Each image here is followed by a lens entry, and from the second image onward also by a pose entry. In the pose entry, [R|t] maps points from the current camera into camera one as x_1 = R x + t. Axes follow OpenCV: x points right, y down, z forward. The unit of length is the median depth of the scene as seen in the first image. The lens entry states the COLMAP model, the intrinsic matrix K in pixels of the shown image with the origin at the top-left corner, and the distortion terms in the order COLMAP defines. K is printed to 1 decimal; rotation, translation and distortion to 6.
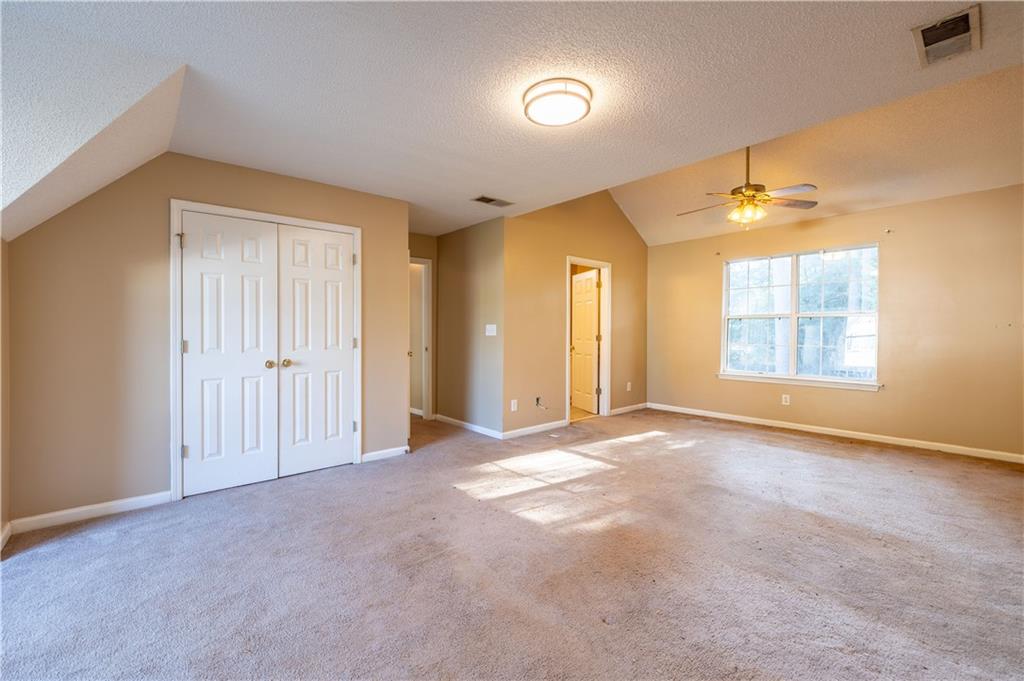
lens RADIAL K [[430.2, 0, 504.7], [0, 430.2, 336.3], [0, 0, 1]] dist [-0.001346, -0.000052]
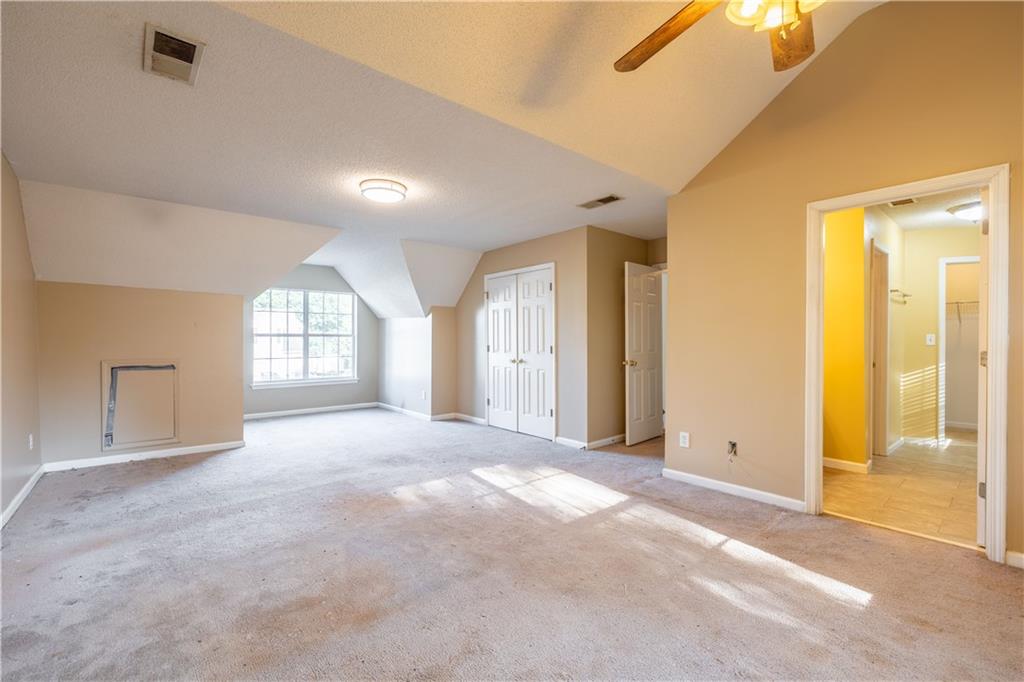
lens RADIAL K [[440.5, 0, 487.5], [0, 440.5, 341.9], [0, 0, 1]] dist [-0.000698, -0.000103]
pose [[-0.043459, 0.014438, -0.998951, 1.095994], [0.002664, 0.999894, 0.014335, -0.031253], [0.999052, -0.002038, -0.043493, 0.934346]]
